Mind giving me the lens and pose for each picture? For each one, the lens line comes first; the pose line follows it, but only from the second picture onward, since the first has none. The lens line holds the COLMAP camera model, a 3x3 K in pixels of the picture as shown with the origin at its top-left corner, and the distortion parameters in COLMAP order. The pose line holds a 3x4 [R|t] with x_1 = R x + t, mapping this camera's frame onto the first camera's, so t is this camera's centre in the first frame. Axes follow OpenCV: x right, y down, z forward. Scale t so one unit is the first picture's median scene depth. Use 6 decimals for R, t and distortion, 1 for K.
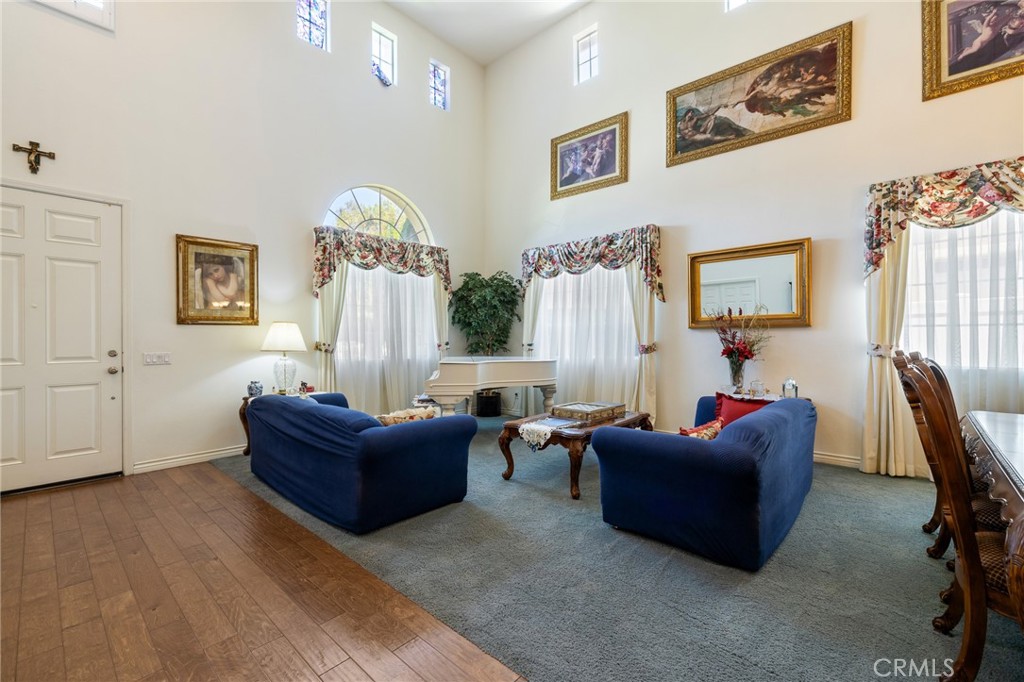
lens RADIAL K [[433.6, 0, 515.5], [0, 433.6, 347.4], [0, 0, 1]] dist [0.002921, -0.001238]
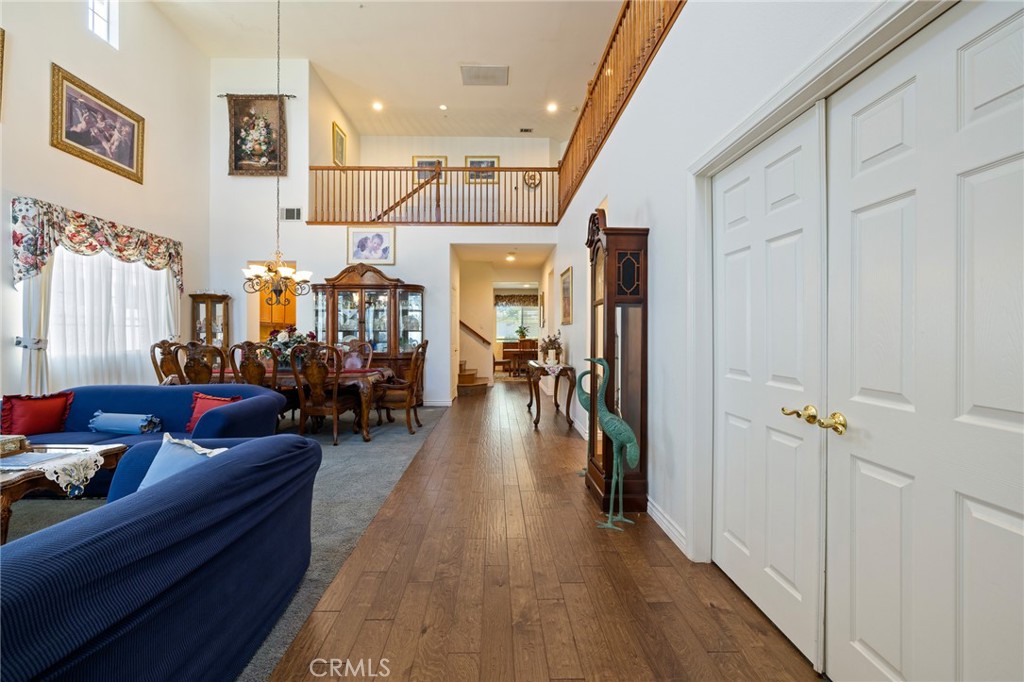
lens RADIAL K [[433.6, 0, 511.5], [0, 433.6, 334.4], [0, 0, 1]] dist [0.002921, -0.001238]
pose [[-0.675180, -0.007082, 0.737619, -0.975396], [-0.004847, 0.999975, 0.005164, -0.029282], [-0.737637, -0.000089, -0.675198, 0.919437]]
